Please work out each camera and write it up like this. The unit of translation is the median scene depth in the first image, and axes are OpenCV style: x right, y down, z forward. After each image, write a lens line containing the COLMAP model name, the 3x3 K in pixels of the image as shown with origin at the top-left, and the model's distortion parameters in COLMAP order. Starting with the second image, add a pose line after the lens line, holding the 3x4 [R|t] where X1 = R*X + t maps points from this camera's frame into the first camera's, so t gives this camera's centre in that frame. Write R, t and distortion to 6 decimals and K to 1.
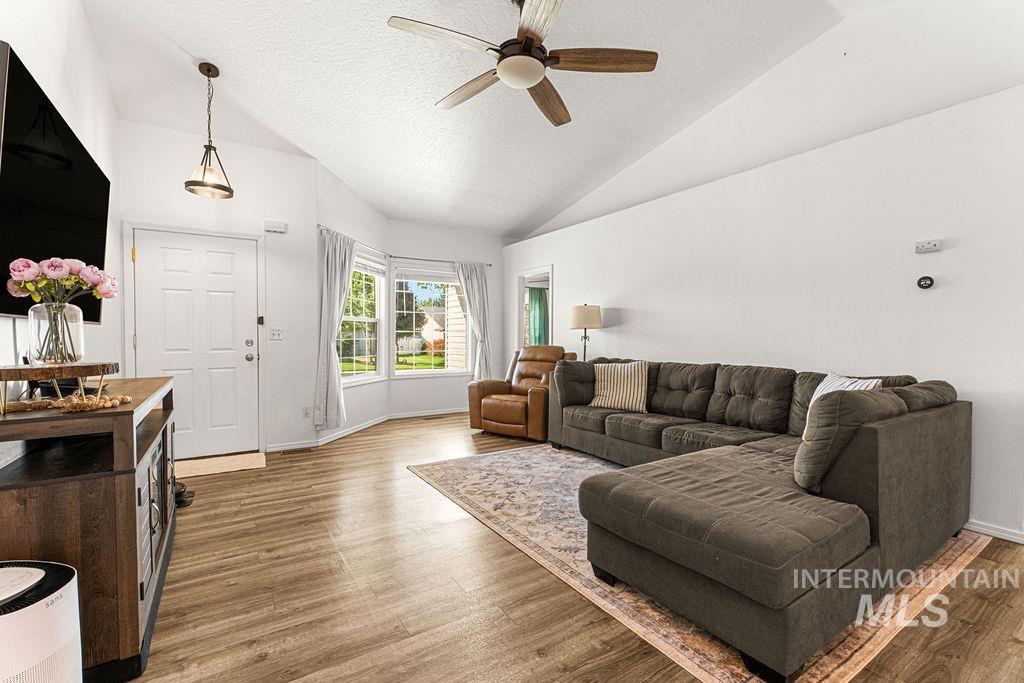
lens RADIAL K [[449.3, 0, 508.7], [0, 449.3, 339.2], [0, 0, 1]] dist [0.001329, 0.000041]
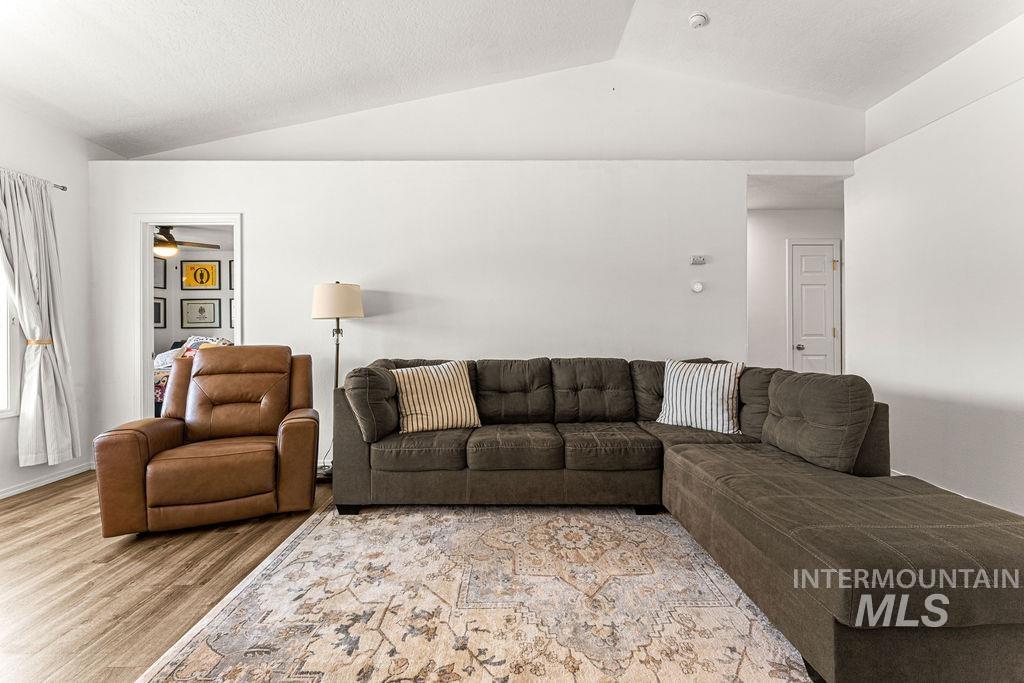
lens RADIAL K [[421.6, 0, 515.0], [0, 421.6, 326.1], [0, 0, 1]] dist [-0.001024, -0.000311]
pose [[0.531246, -0.000361, 0.847218, -0.299557], [0.012040, 0.999902, -0.007123, -0.005292], [-0.847132, 0.013985, 0.531198, 0.583628]]
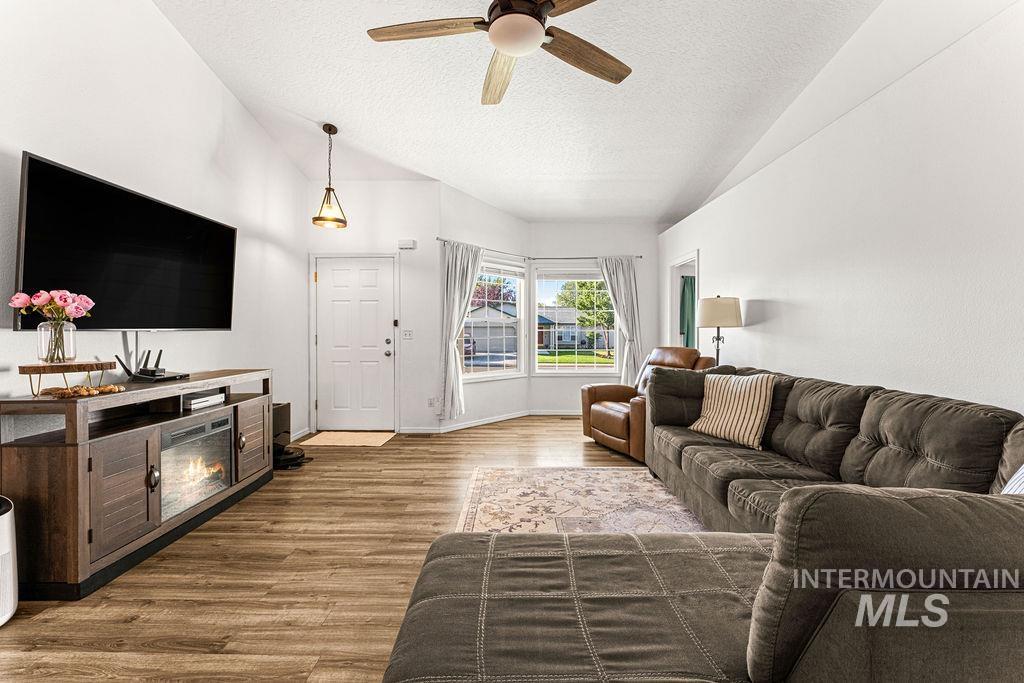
lens RADIAL K [[419.4, 0, 508.0], [0, 419.4, 328.8], [0, 0, 1]] dist [0.000866, -0.000402]
pose [[0.834080, -0.004687, -0.551624, 0.357458], [-0.001656, 0.999938, -0.011002, -0.016287], [0.551642, 0.010090, 0.834020, 0.253396]]
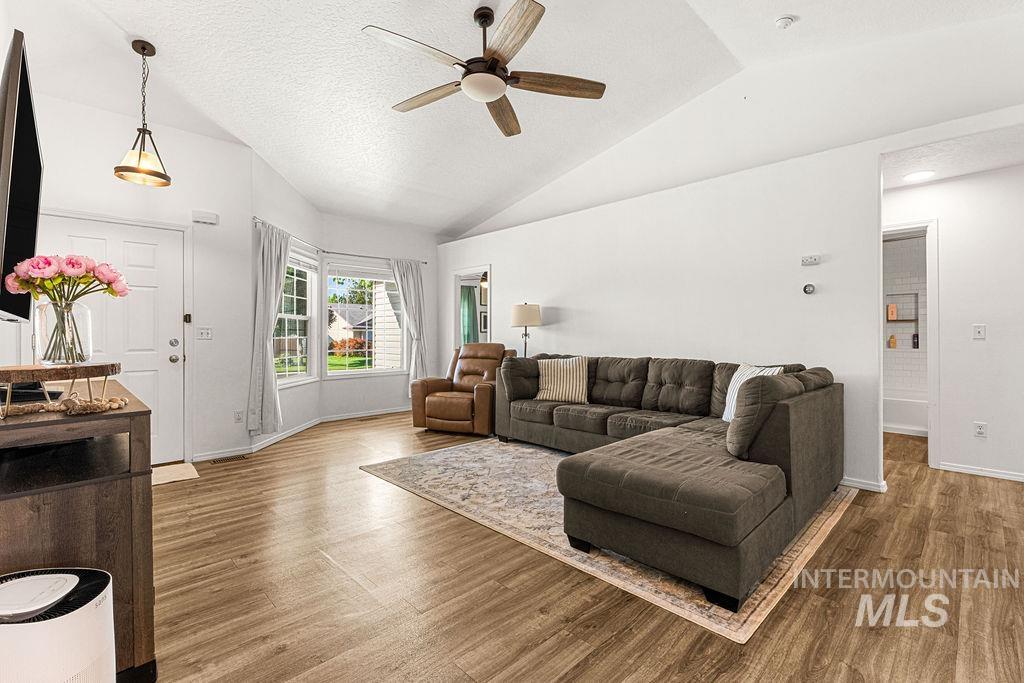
lens RADIAL K [[459.0, 0, 513.4], [0, 459.0, 328.1], [0, 0, 1]] dist [0.000353, -0.000163]
pose [[0.979460, -0.002592, 0.201621, -0.098344], [0.006648, 0.999789, -0.019444, 0.001073], [-0.201528, 0.020385, 0.979271, -0.058074]]
